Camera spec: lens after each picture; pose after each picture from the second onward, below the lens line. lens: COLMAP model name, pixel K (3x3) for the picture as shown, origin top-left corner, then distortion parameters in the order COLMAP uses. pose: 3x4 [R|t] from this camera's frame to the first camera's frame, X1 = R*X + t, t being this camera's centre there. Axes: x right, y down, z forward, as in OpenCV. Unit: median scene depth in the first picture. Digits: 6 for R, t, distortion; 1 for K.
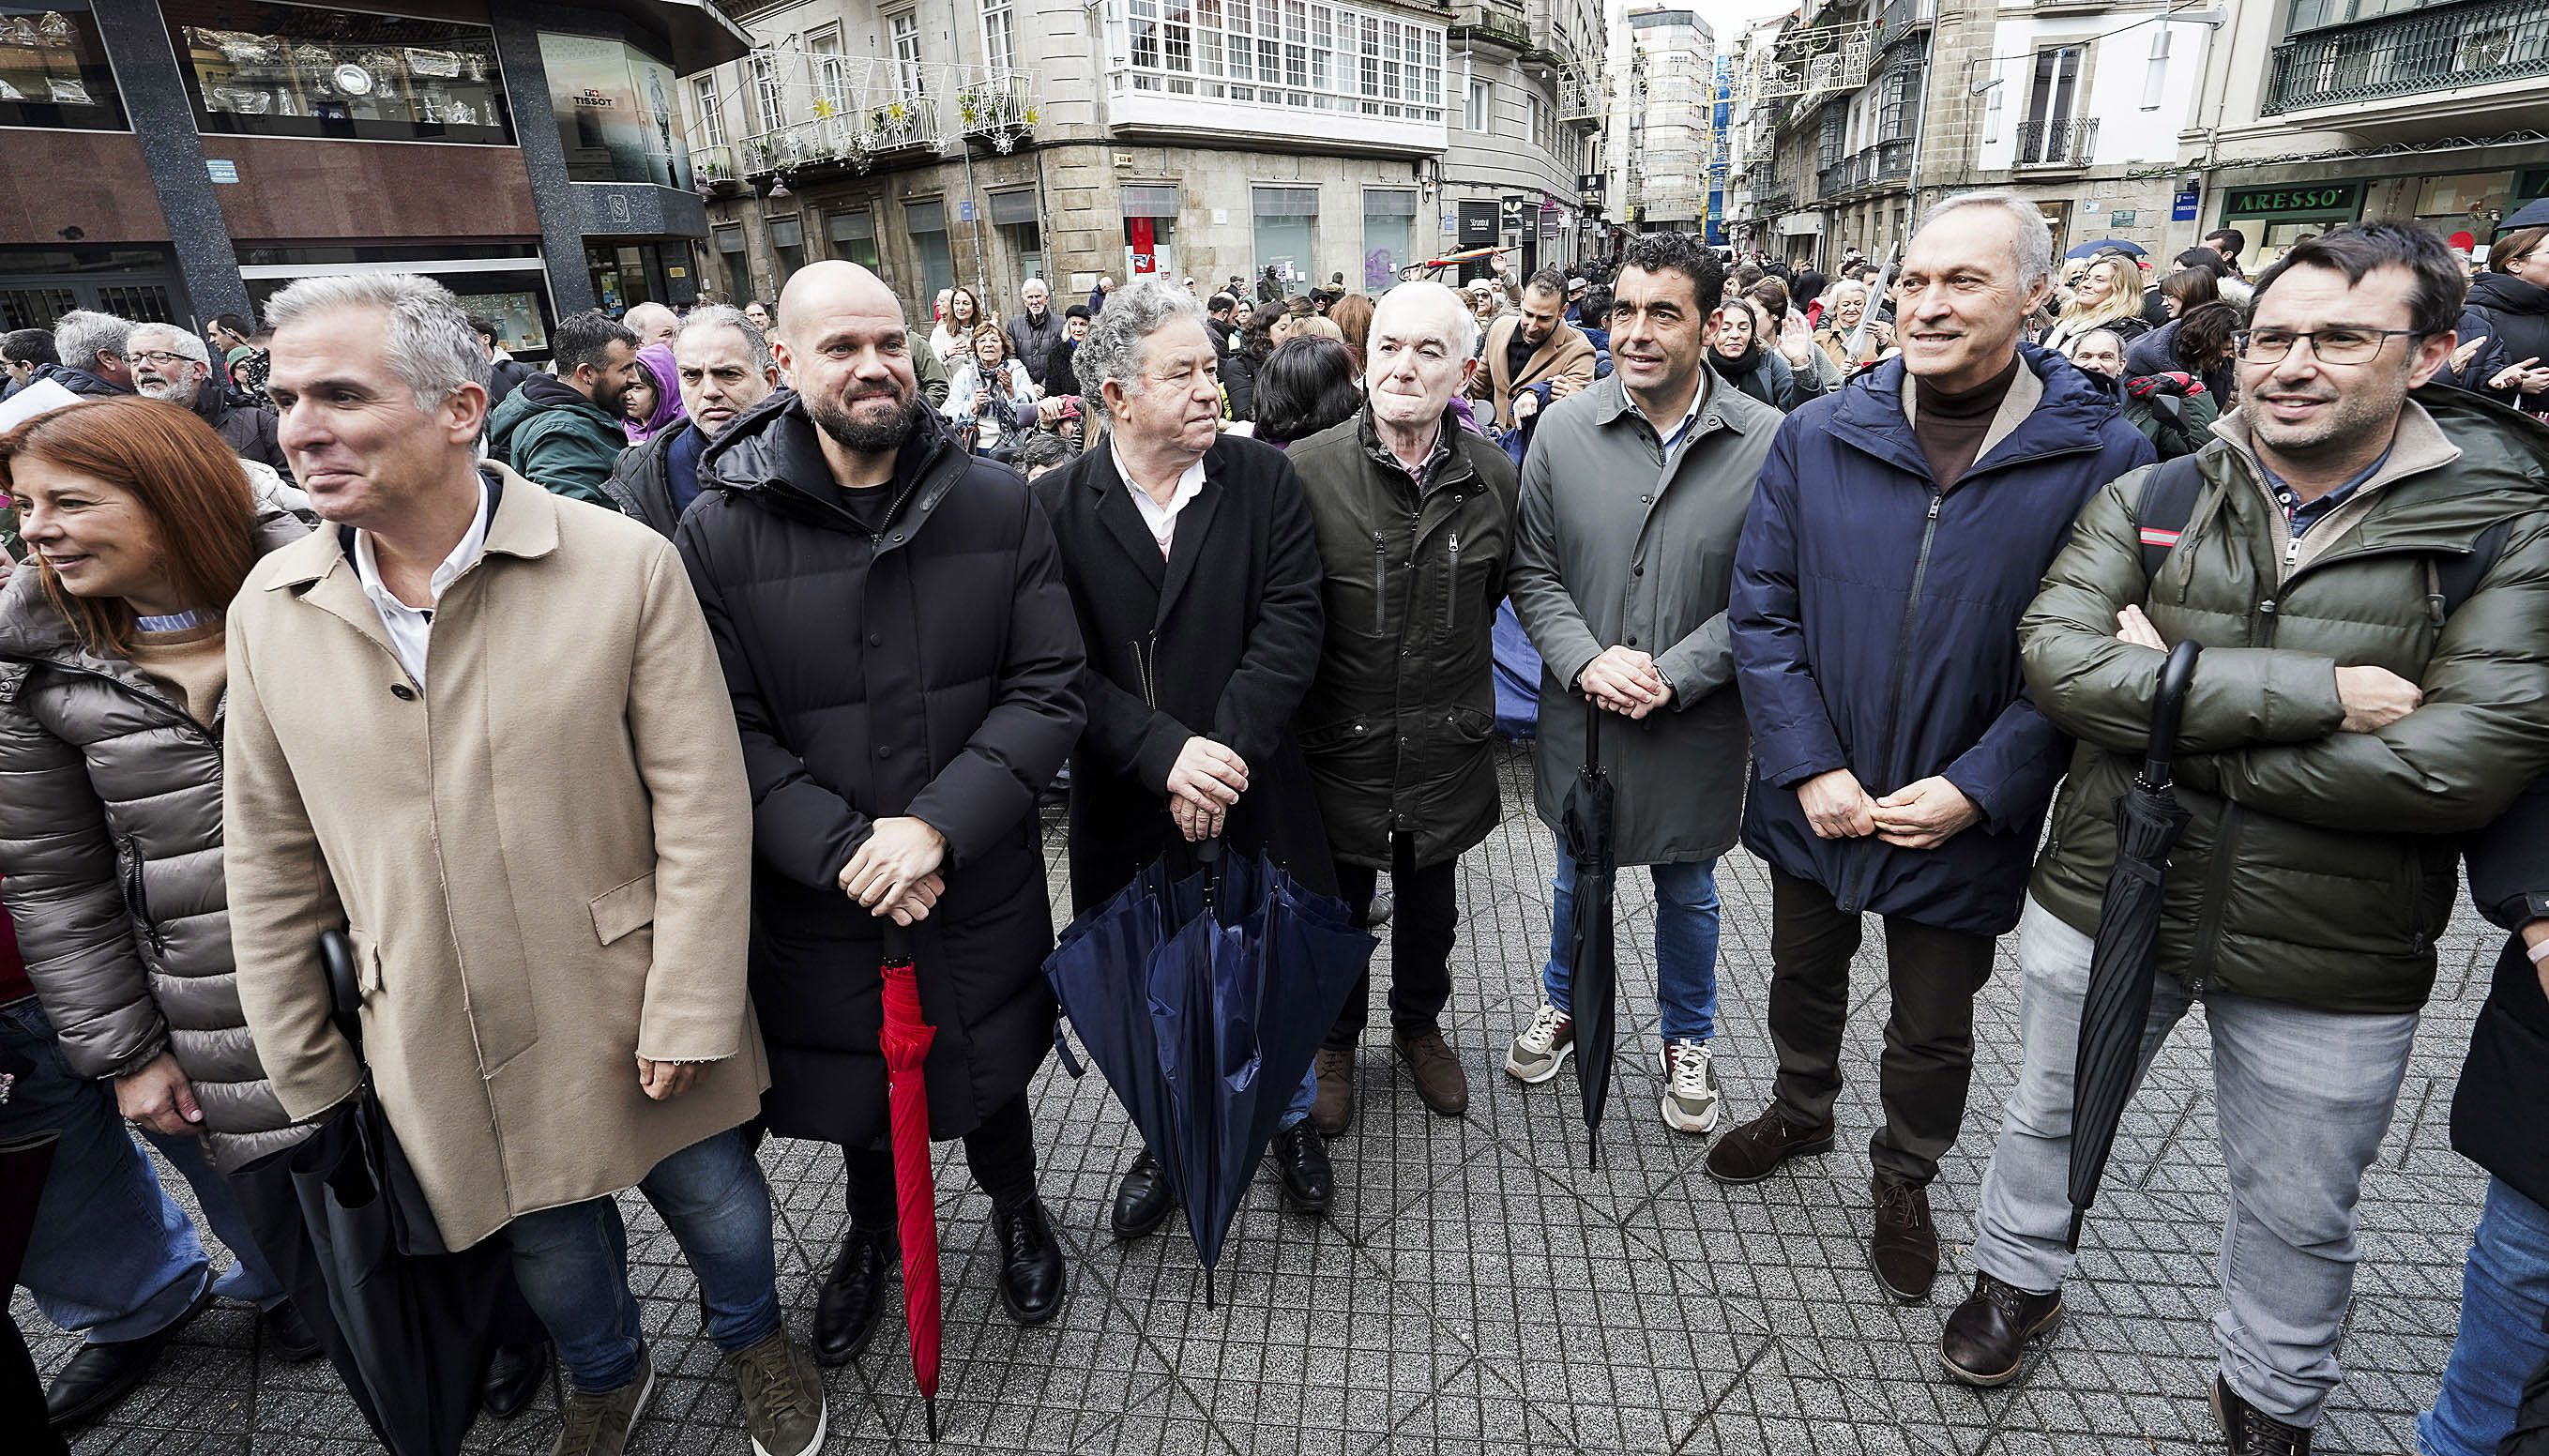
lens RADIAL K [[1130.6, 0, 1266.5], [0, 1130.6, 612.9], [0, 0, 1]] dist [-0.013817, 0.006603]
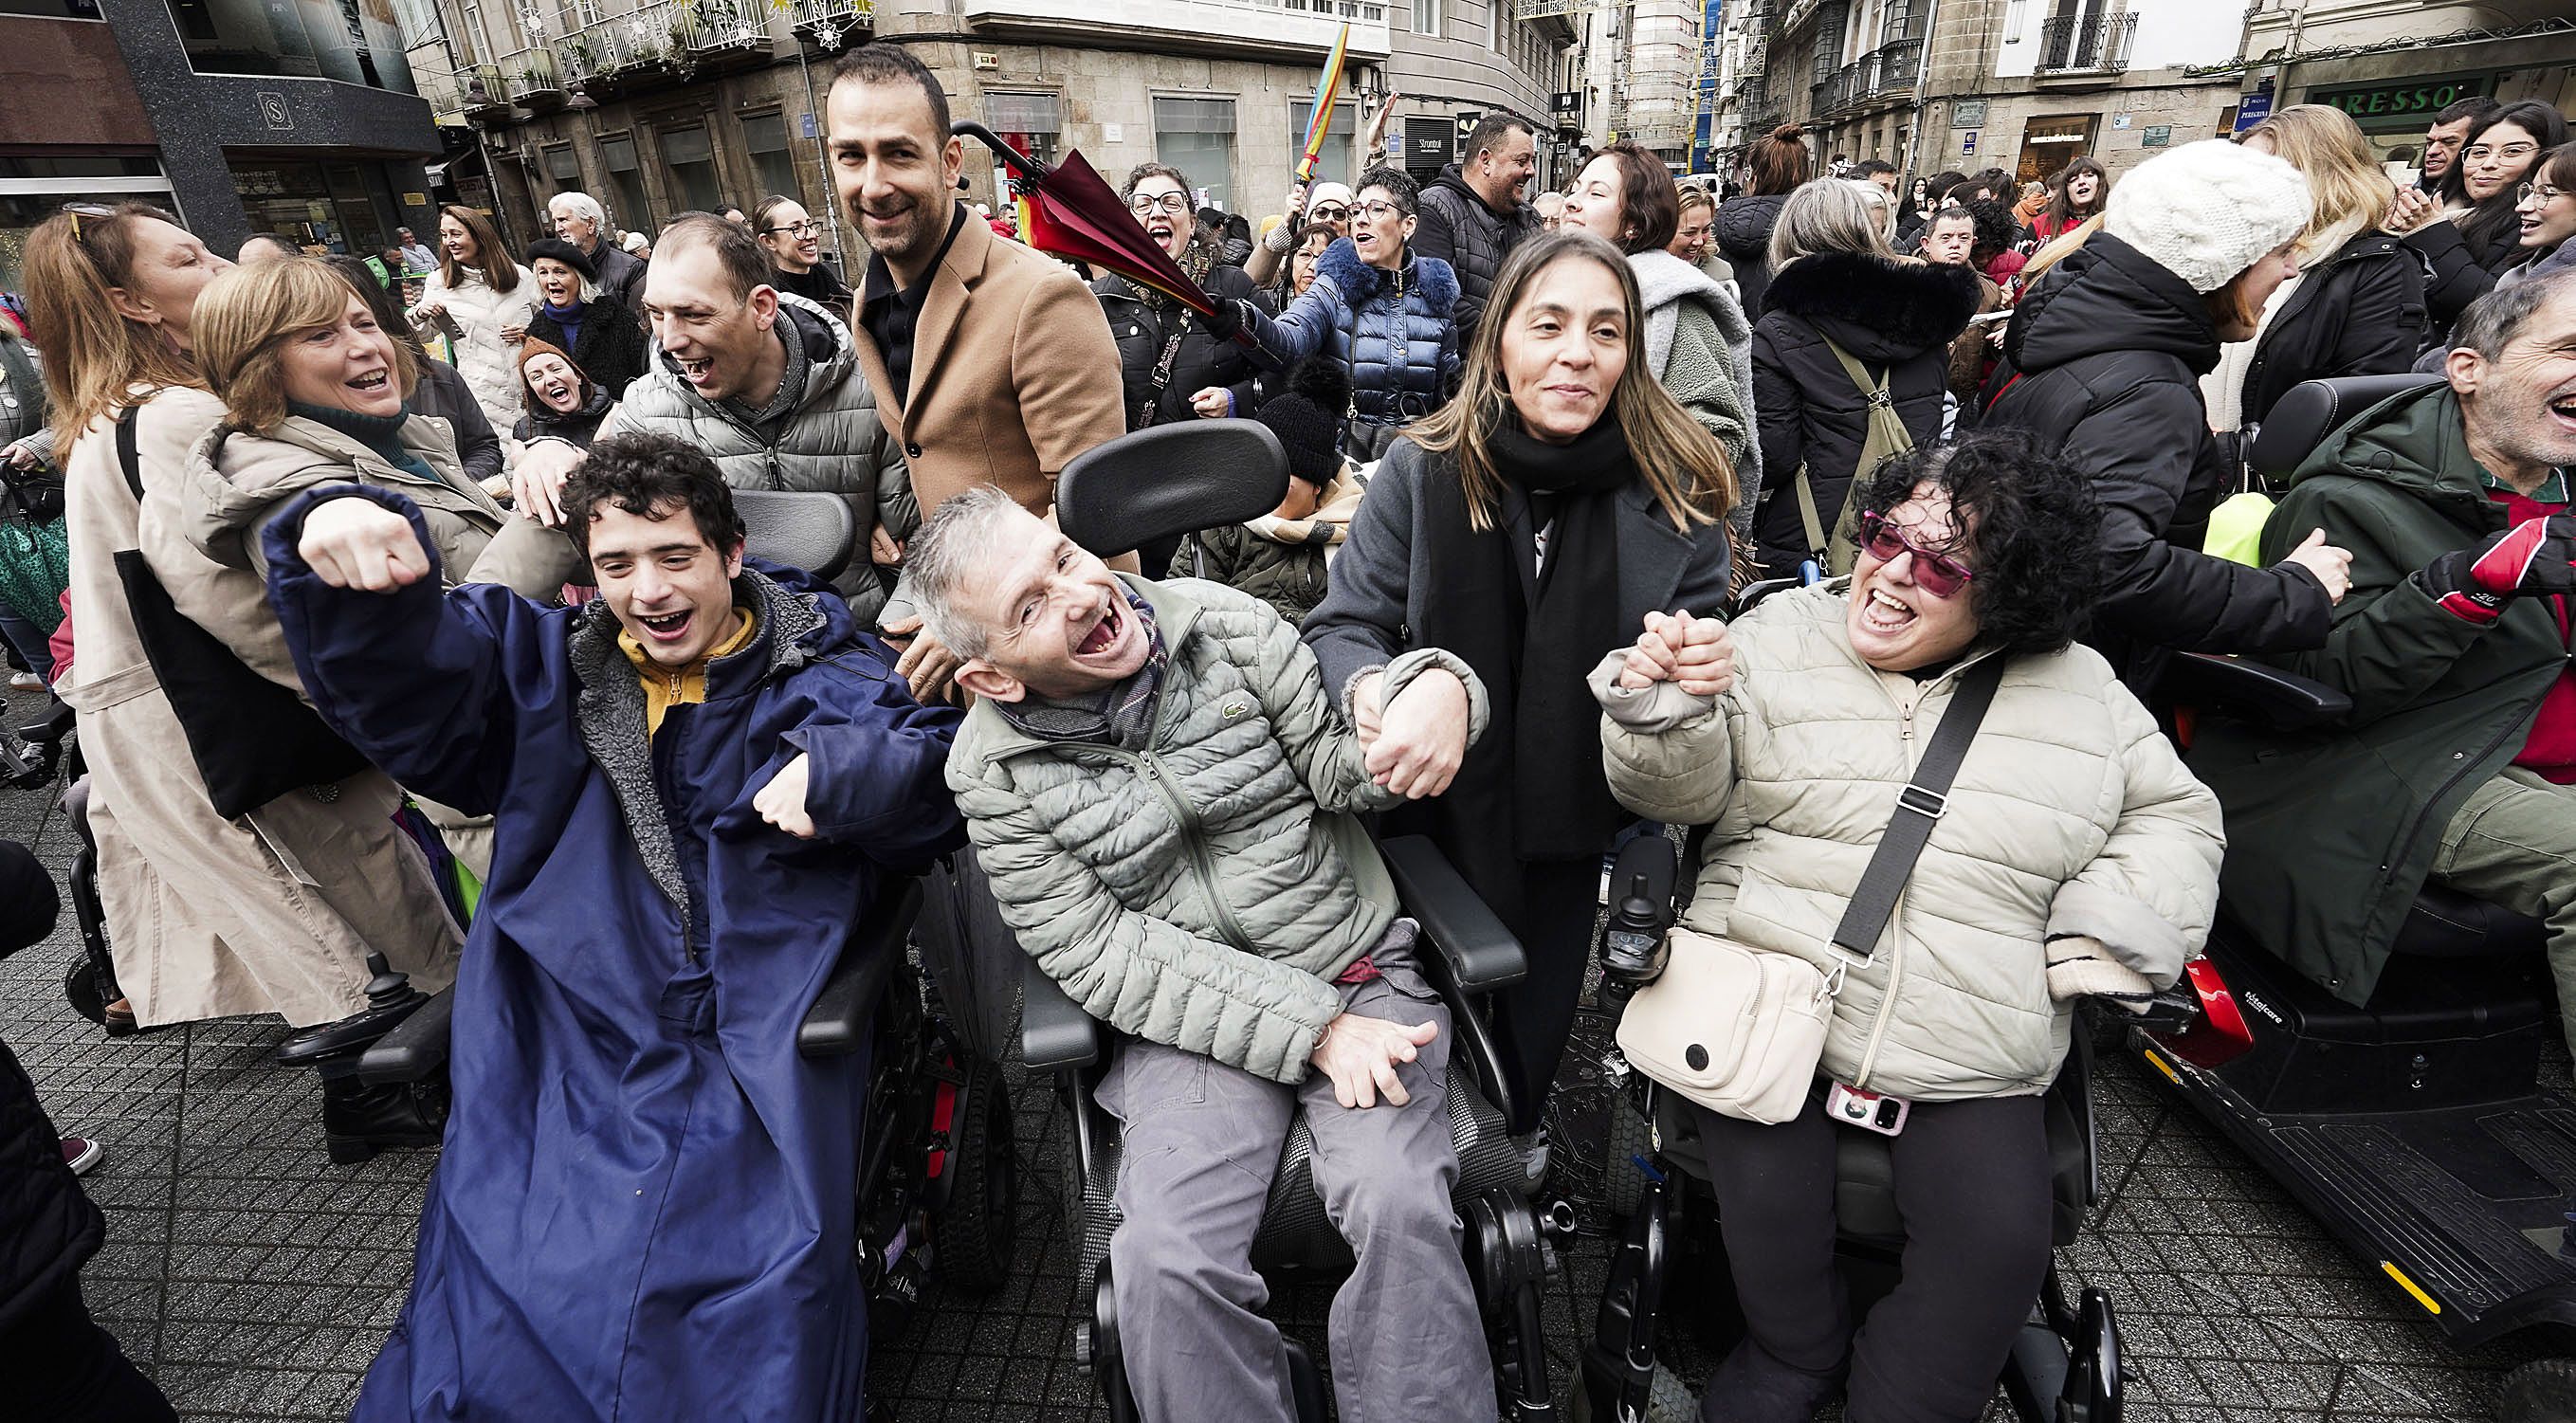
lens RADIAL K [[1133.1, 0, 1281.0], [0, 1133.1, 675.1], [0, 0, 1]] dist [-0.011958, 0.007535]
pose [[0.999543, -0.011818, 0.027838, 0.052493], [0.008979, 0.994948, 0.099990, -0.027078], [-0.028879, -0.099694, 0.994599, 0.102121]]
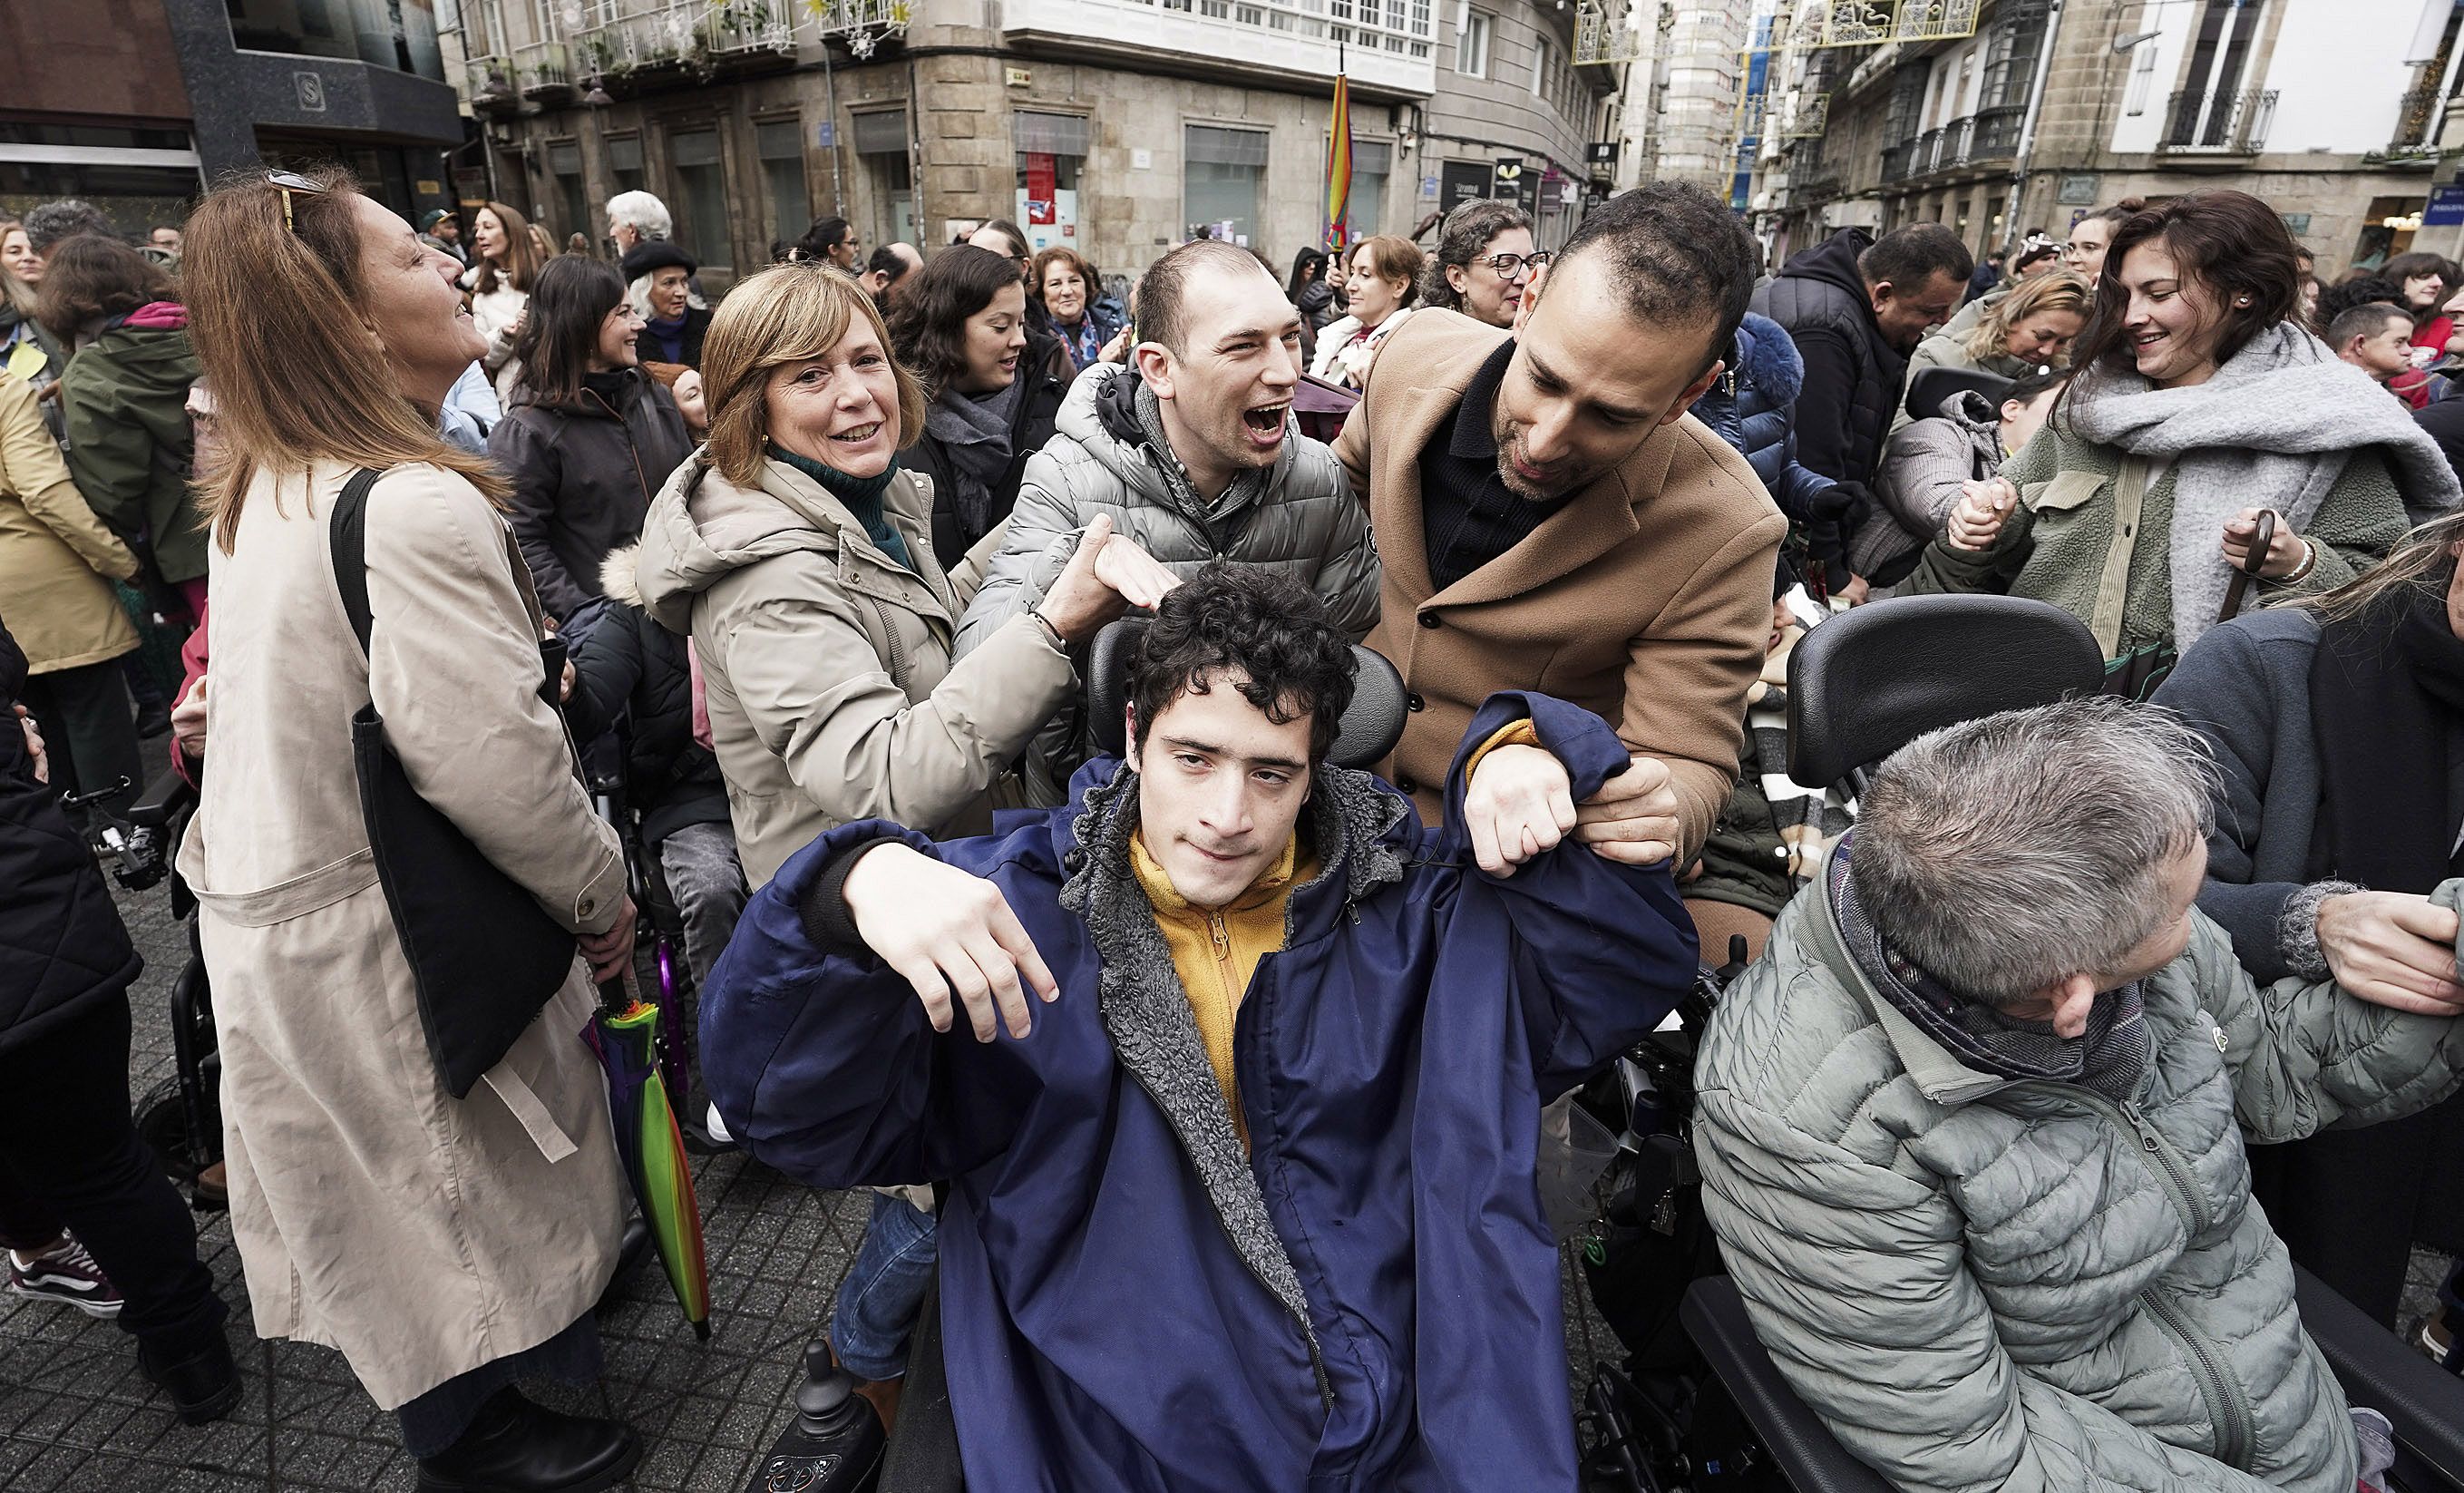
lens RADIAL K [[1213.1, 0, 1178.1], [0, 1213.1, 667.0], [0, 0, 1]] dist [-0.012218, 0.007915]
pose [[0.997659, 0.064679, -0.022200, 0.025171], [-0.063581, 0.996868, 0.047033, -0.031515], [0.025172, -0.045512, 0.998647, 0.117224]]
